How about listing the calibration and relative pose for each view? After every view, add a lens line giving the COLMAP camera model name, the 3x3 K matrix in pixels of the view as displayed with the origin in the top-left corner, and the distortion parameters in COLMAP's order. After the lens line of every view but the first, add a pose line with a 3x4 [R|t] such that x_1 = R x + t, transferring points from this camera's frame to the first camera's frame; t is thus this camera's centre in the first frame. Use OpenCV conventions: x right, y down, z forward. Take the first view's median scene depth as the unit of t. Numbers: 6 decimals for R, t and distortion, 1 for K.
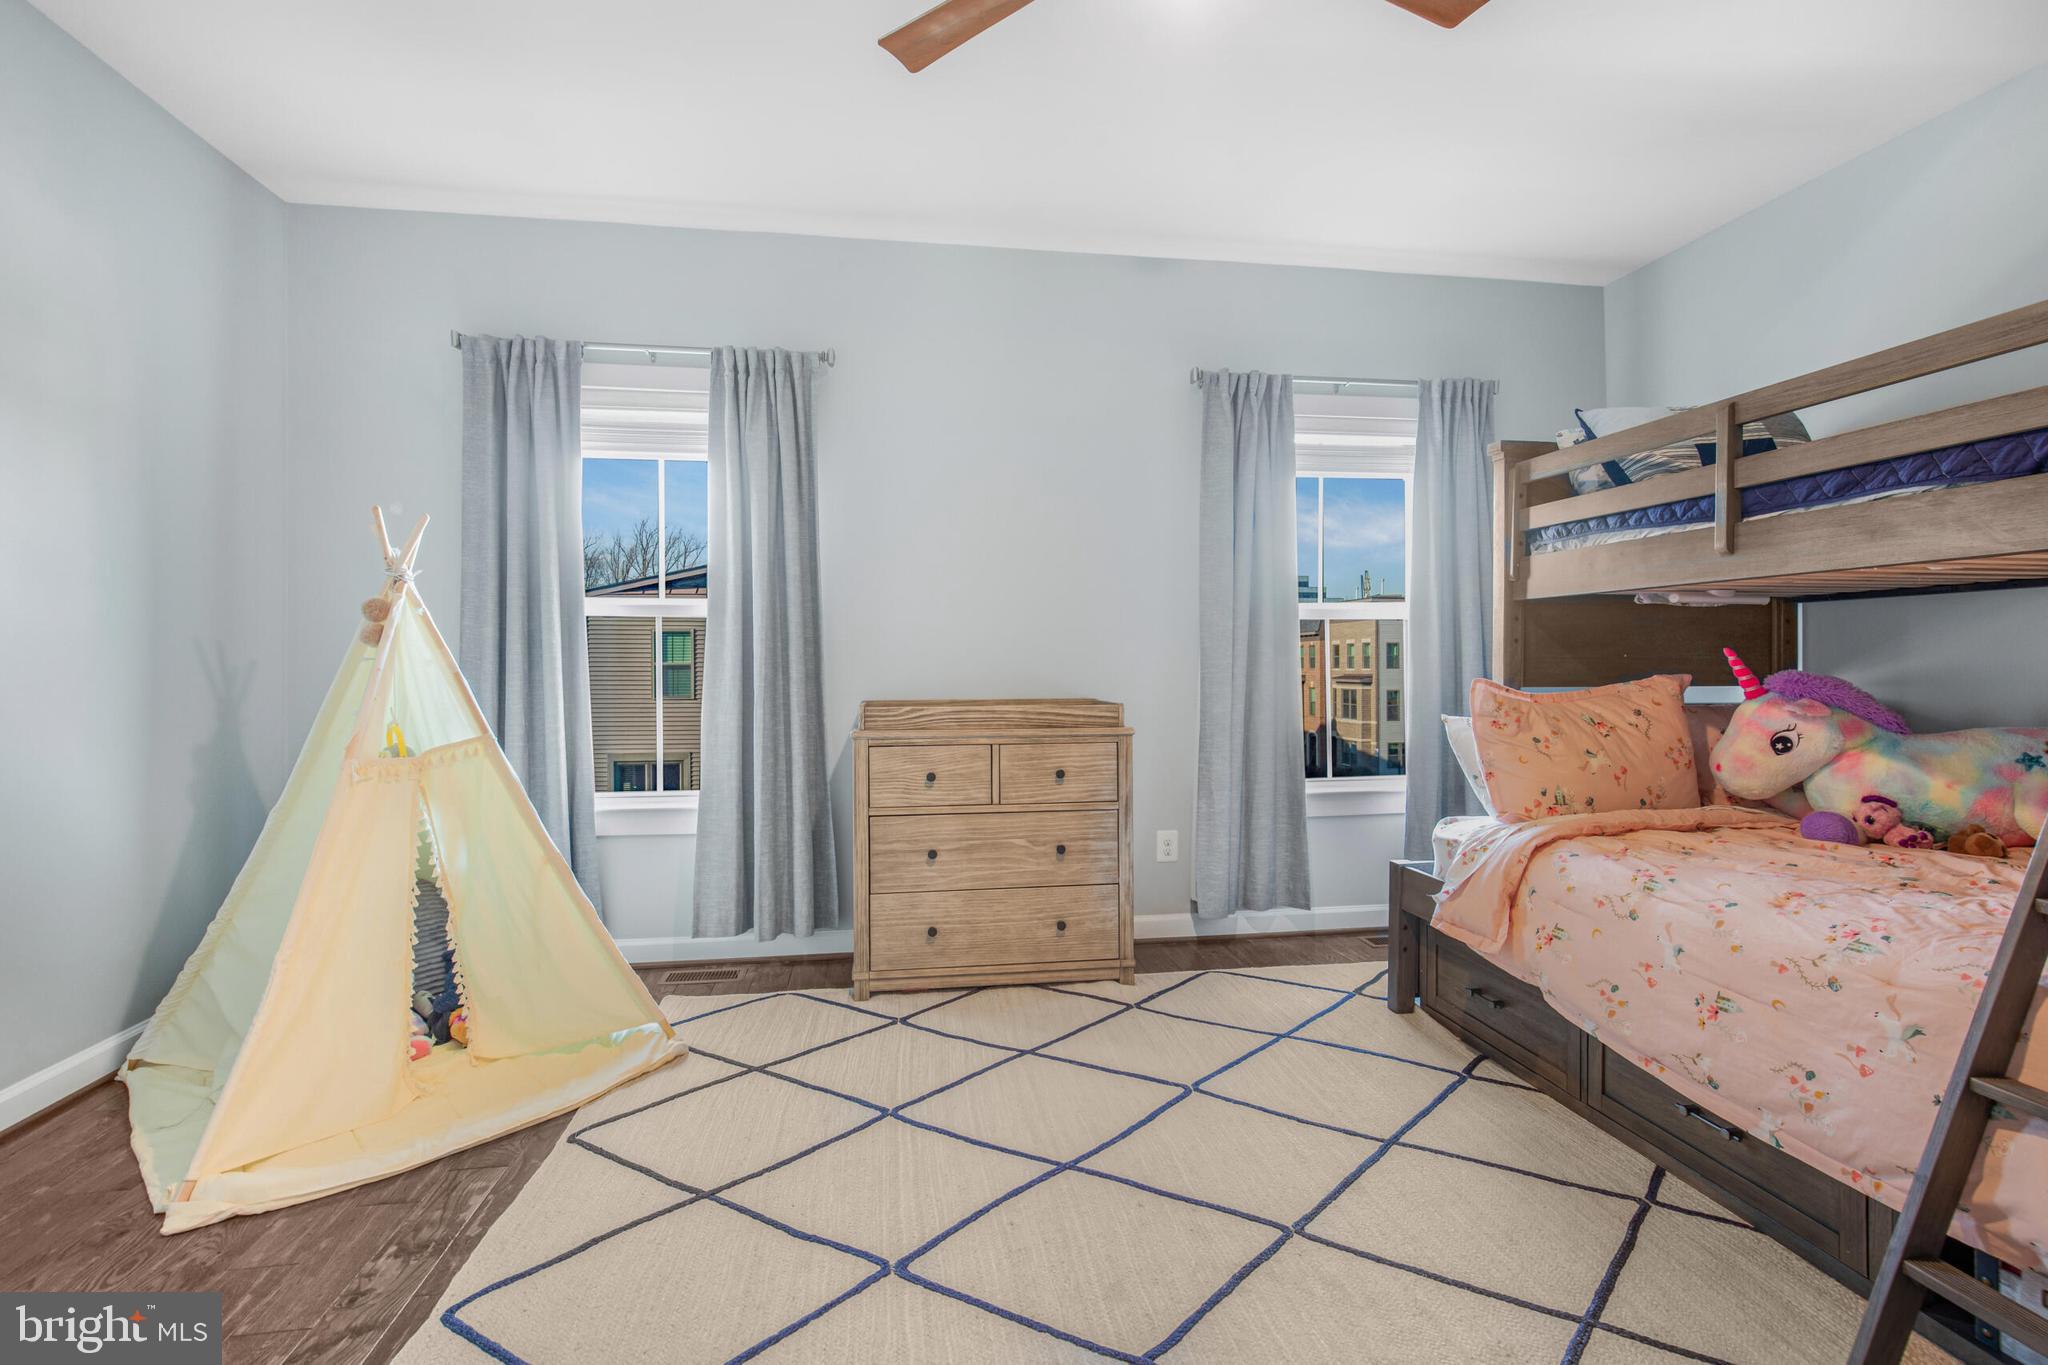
lens RADIAL K [[946.8, 0, 1017.9], [0, 946.8, 670.0], [0, 0, 1]] dist [-0.005453, -0.000081]
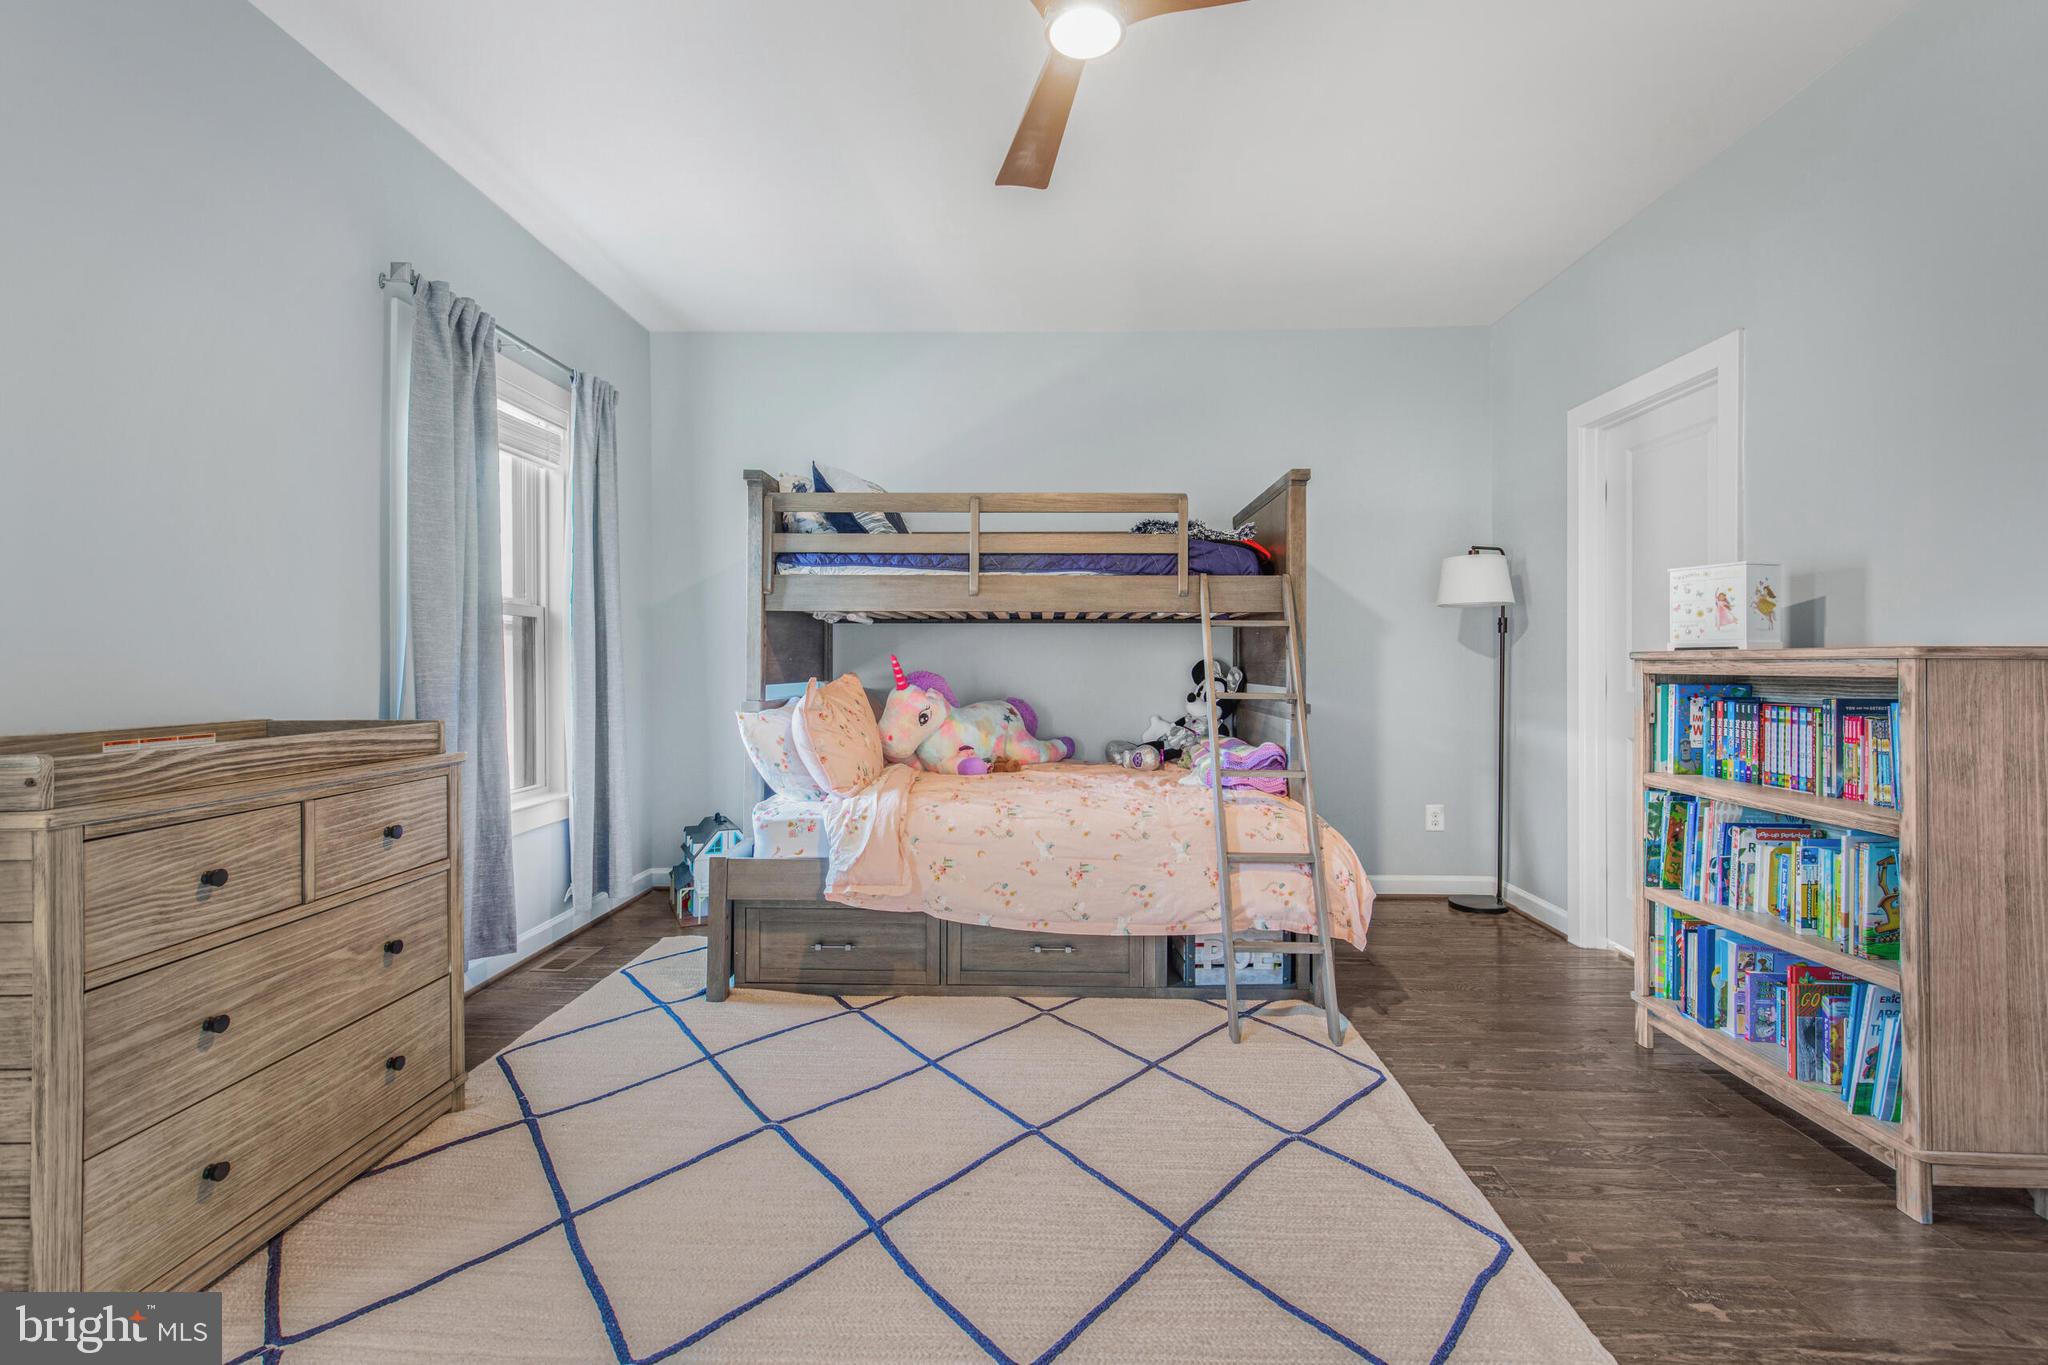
lens RADIAL K [[946.8, 0, 1017.9], [0, 946.8, 670.0], [0, 0, 1]] dist [-0.005453, -0.000081]
pose [[0.170095, -0.002434, 0.985425, -0.545341], [0.003421, 0.999992, 0.001880, -0.001840], [-0.985422, 0.003052, 0.170102, 0.483908]]
